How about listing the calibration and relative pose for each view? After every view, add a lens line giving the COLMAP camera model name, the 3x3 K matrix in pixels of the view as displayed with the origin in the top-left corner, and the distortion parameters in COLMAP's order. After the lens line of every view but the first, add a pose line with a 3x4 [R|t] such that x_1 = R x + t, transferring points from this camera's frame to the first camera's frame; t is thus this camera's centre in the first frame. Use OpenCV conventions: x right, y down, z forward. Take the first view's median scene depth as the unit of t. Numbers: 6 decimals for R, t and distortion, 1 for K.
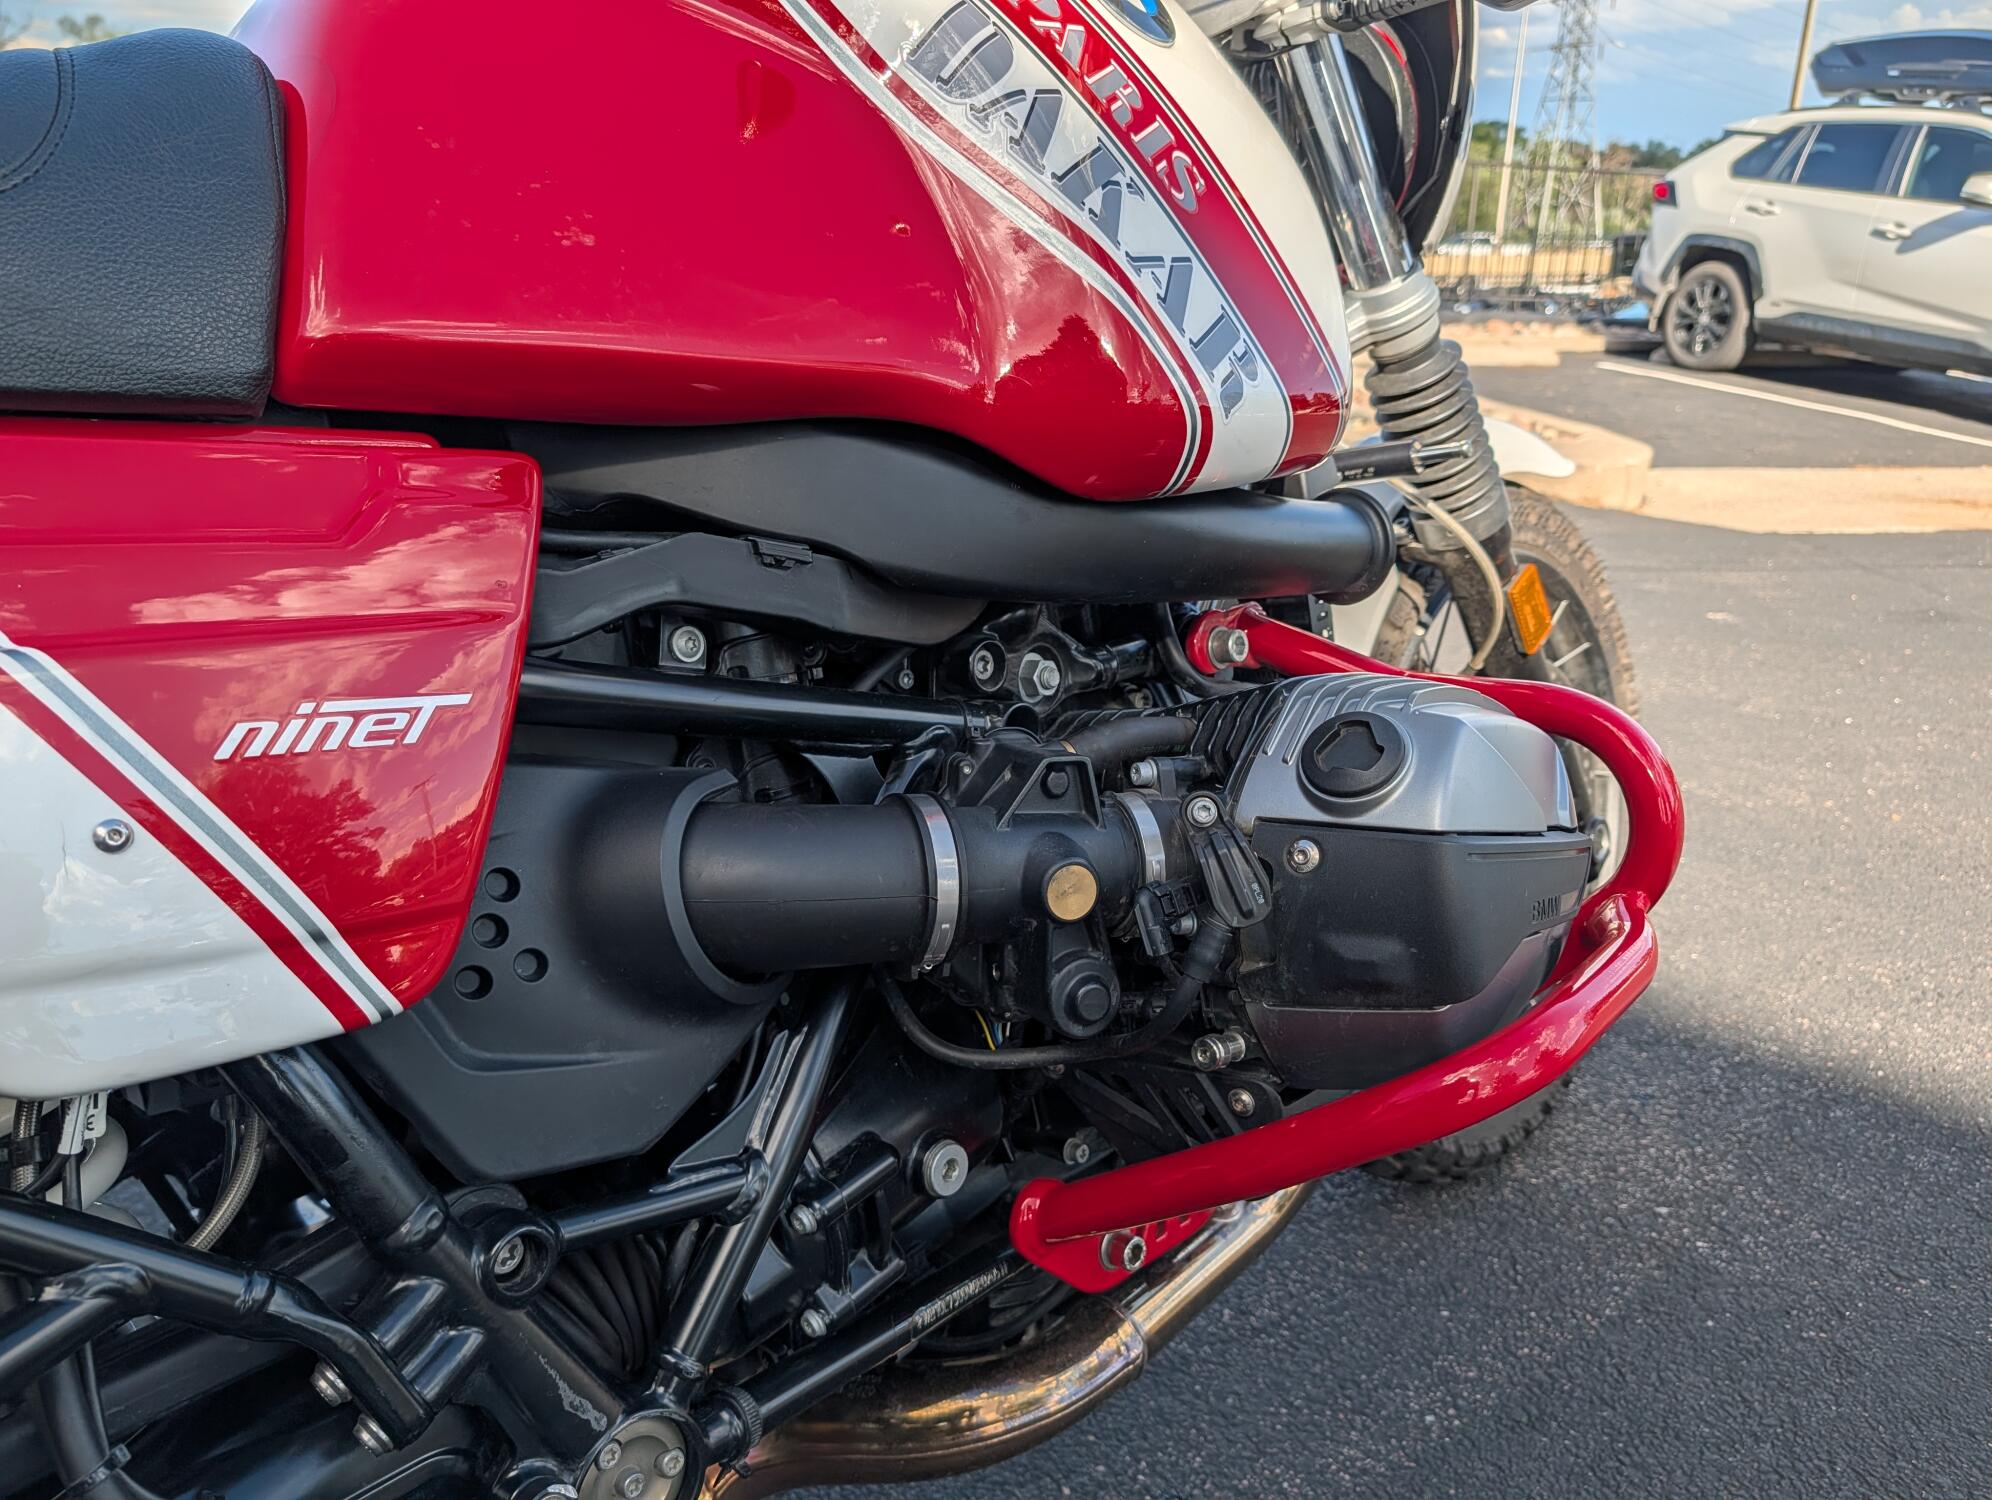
lens RADIAL K [[1499.3, 0, 998.2], [0, 1499.3, 756.4], [0, 0, 1]] dist [-0.002015, -0.000333]
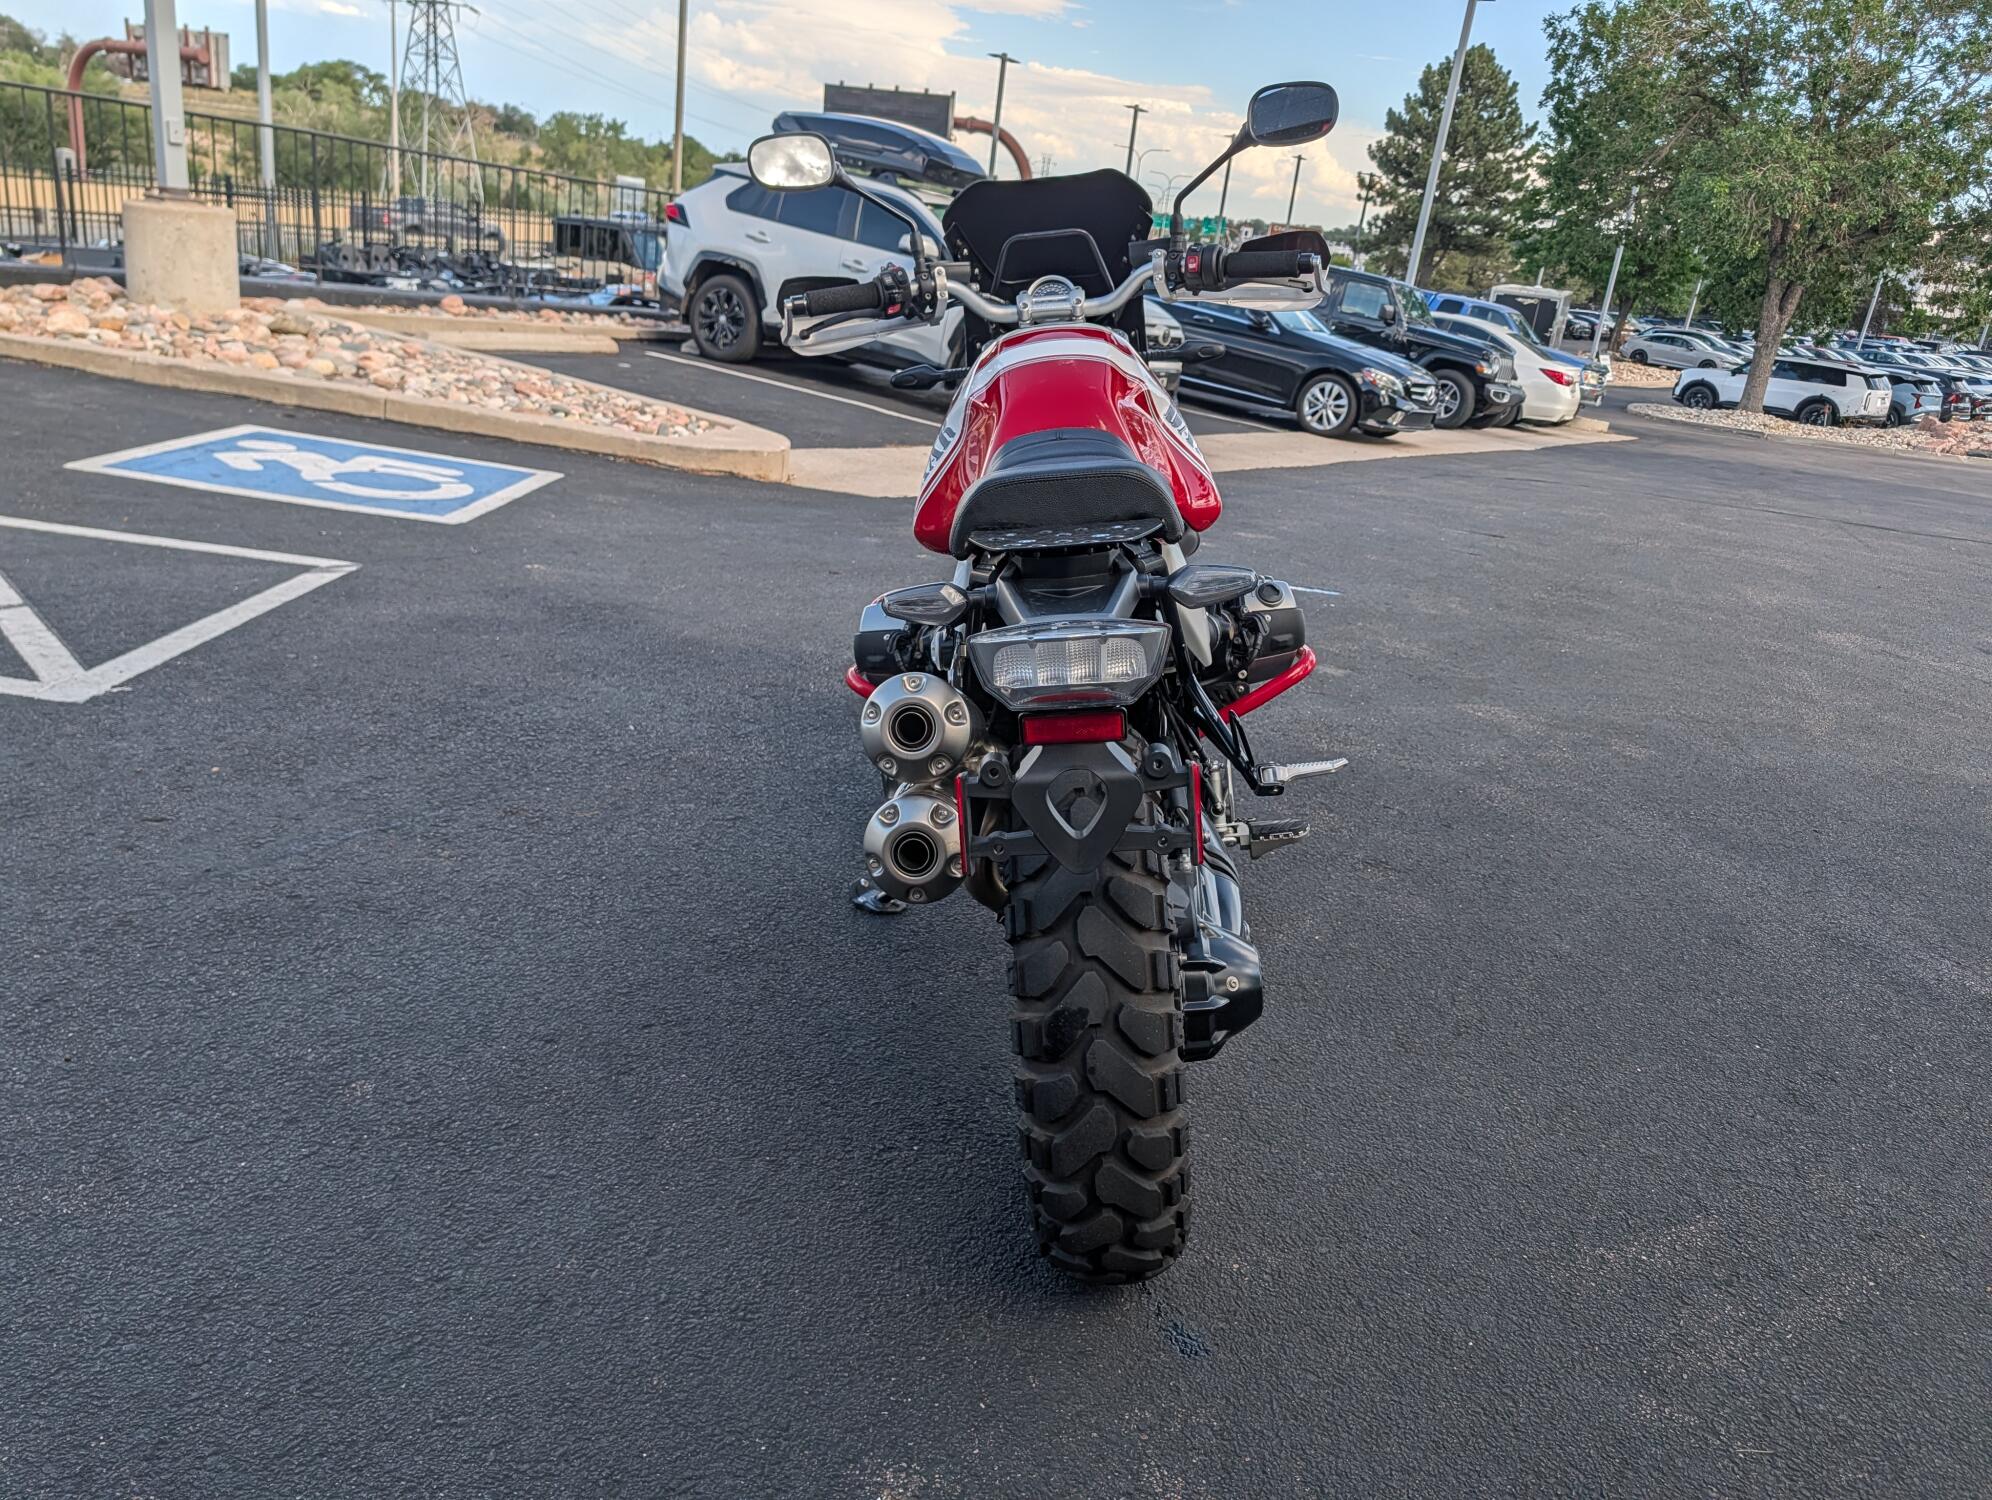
lens RADIAL K [[1472.4, 0, 1006.9], [0, 1472.4, 743.6], [0, 0, 1]] dist [0.005559, -0.006941]
pose [[0.764399, -0.137900, 0.629823, -2.476718], [0.120934, 0.990187, 0.070028, 0.037271], [-0.633300, 0.022638, 0.773576, -1.445160]]
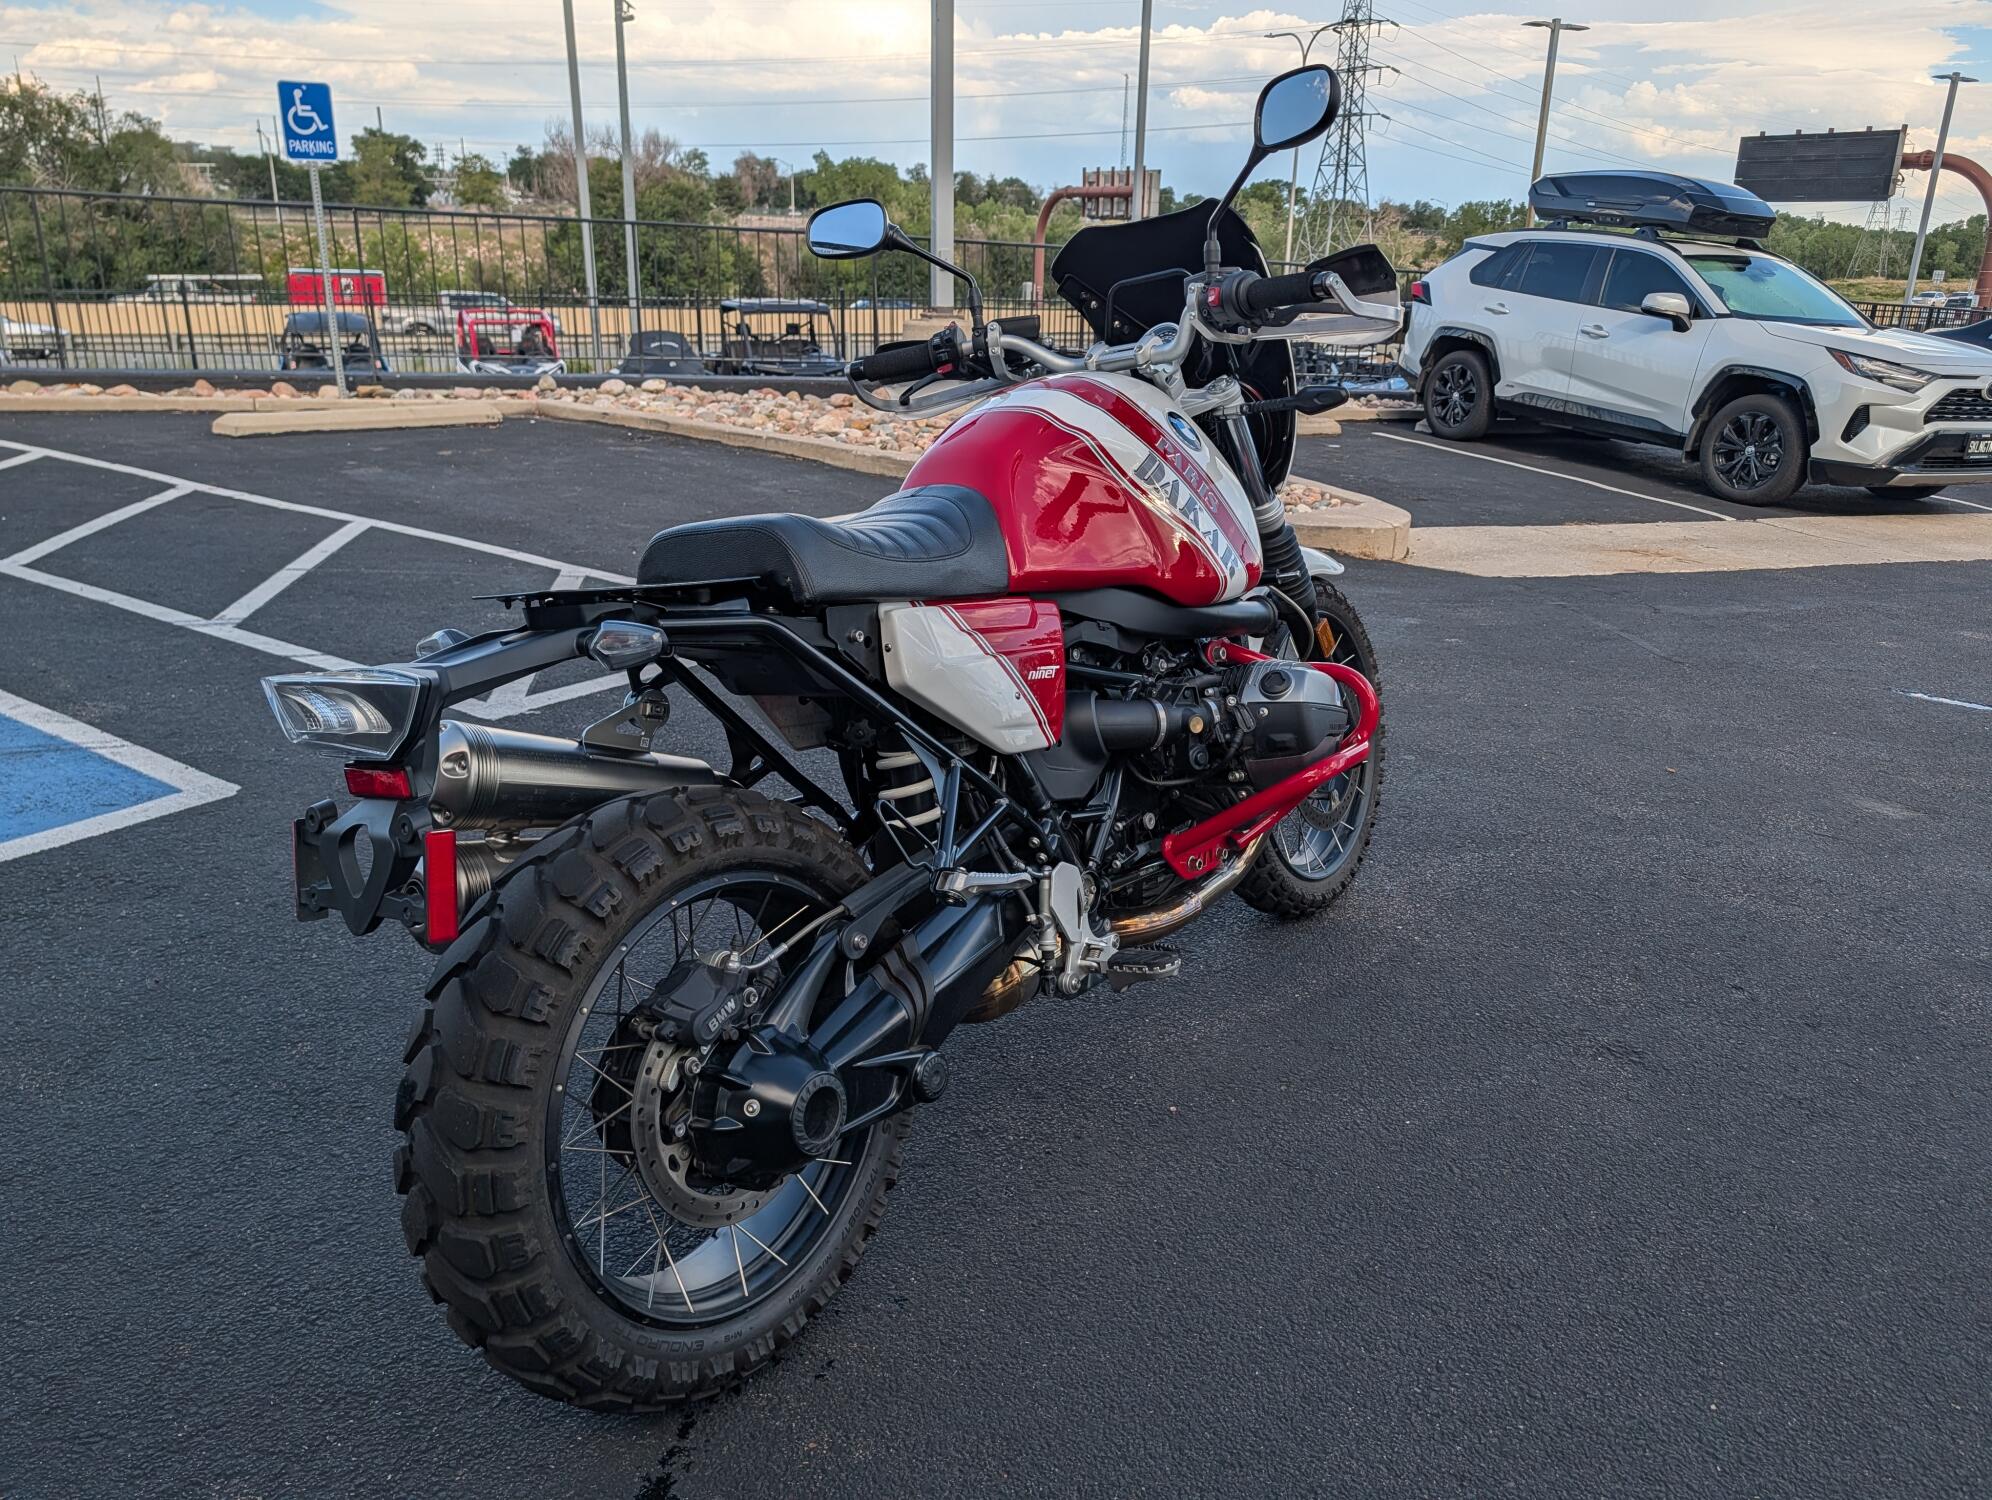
lens RADIAL K [[1482.0, 0, 1014.0], [0, 1482.0, 740.2], [0, 0, 1]] dist [0.012647, -0.006134]
pose [[0.991049, -0.028486, 0.130425, -0.686053], [0.032993, 0.998926, -0.032527, 0.190659], [-0.129358, 0.036538, 0.990924, -1.938674]]
